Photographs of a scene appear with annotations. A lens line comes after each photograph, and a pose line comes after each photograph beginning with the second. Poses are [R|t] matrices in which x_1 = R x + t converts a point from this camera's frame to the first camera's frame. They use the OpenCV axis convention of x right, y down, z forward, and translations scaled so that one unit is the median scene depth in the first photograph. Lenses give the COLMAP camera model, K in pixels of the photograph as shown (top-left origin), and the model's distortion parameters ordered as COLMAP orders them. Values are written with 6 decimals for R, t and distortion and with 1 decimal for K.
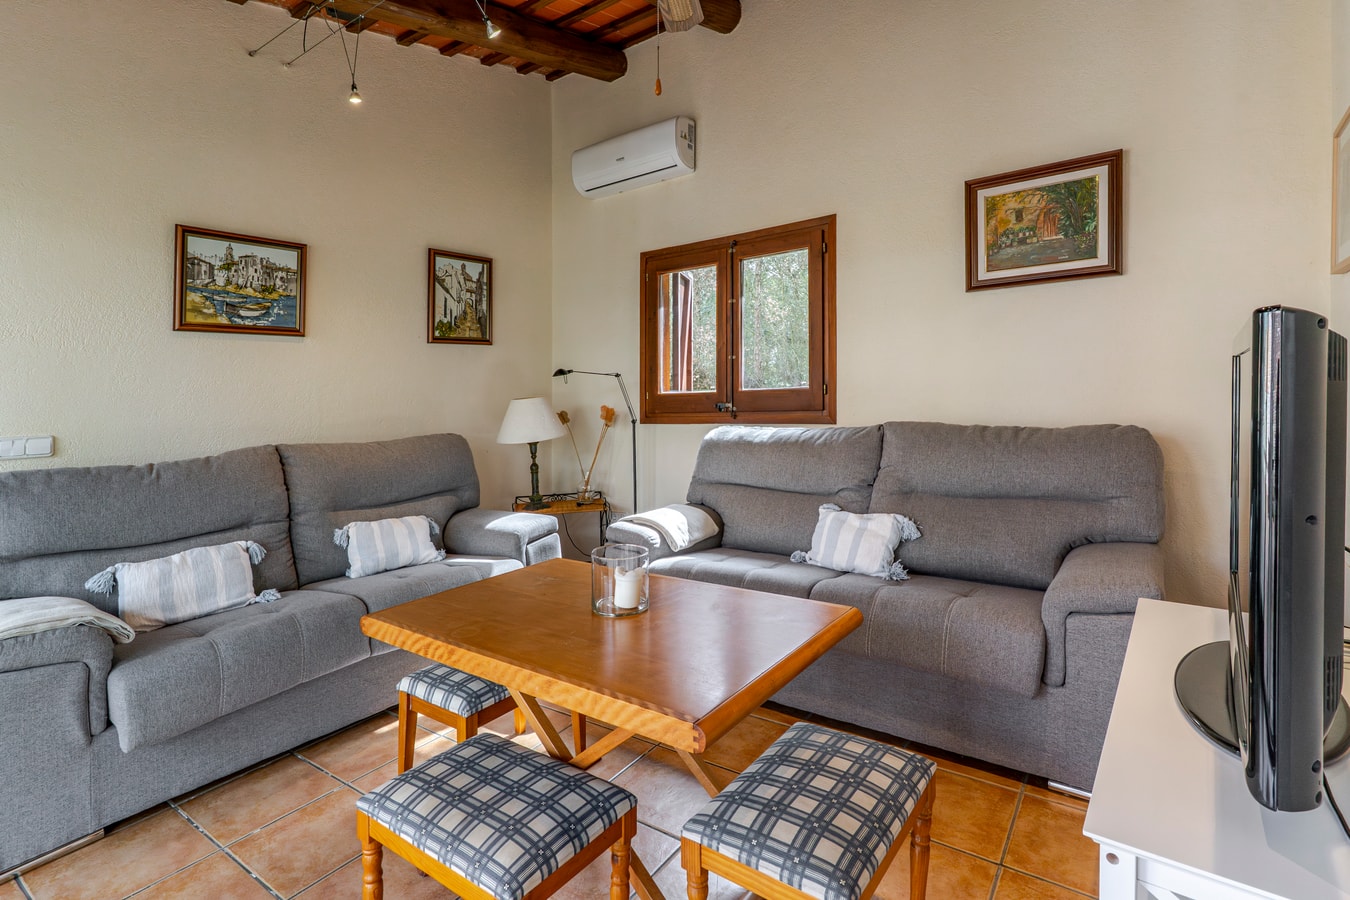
lens RADIAL K [[668.6, 0, 643.6], [0, 668.6, 375.7], [0, 0, 1]] dist [-0.001789, -0.000312]
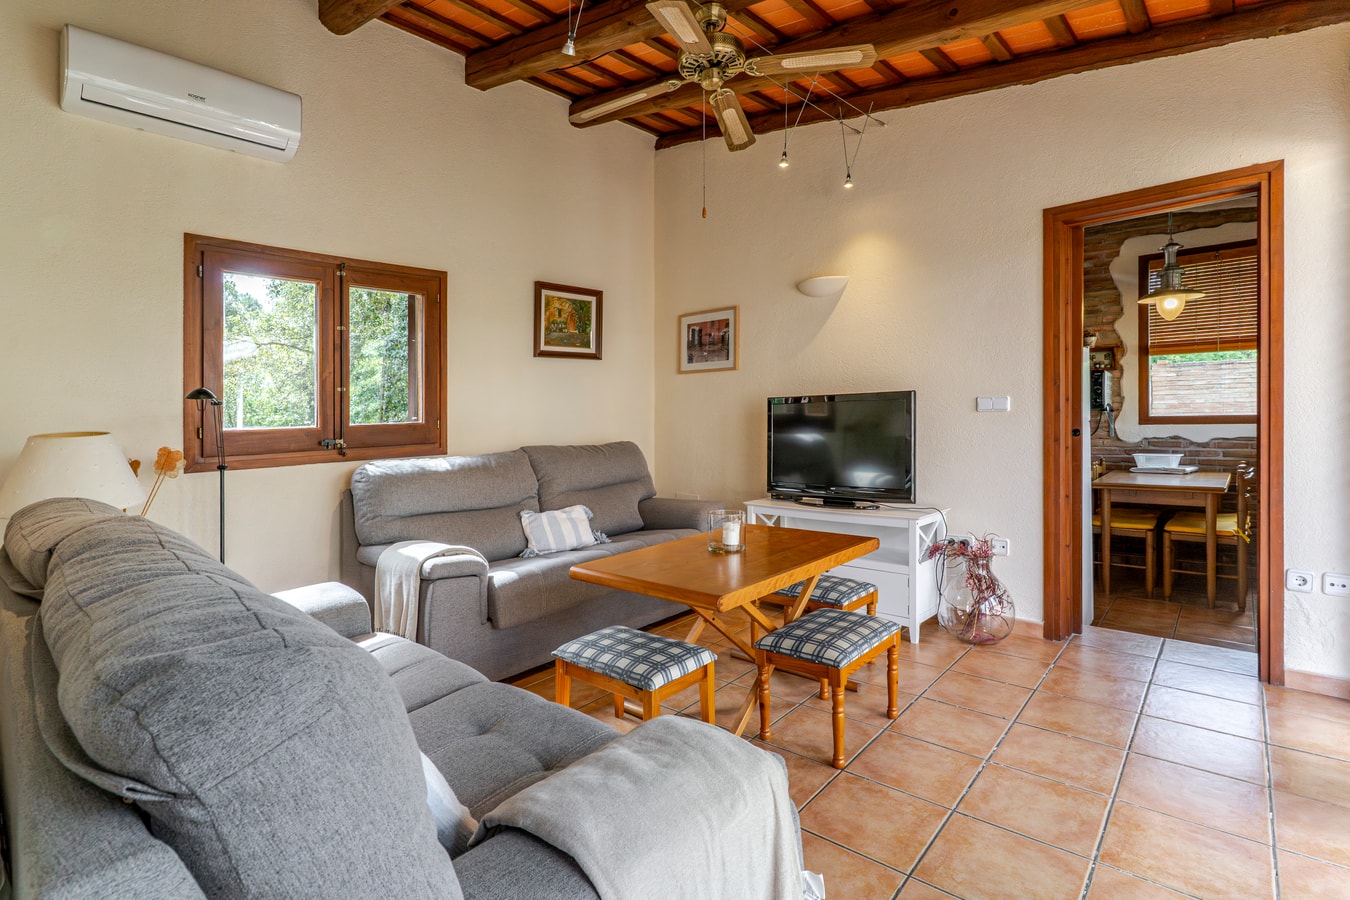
lens RADIAL K [[668.6, 0, 671.1], [0, 668.6, 439.5], [0, 0, 1]] dist [-0.001789, -0.000312]
pose [[0.063084, -0.005680, 0.997992, -0.863122], [0.005998, 0.999968, 0.005312, 0.044626], [-0.997990, 0.005651, 0.063116, 0.556449]]
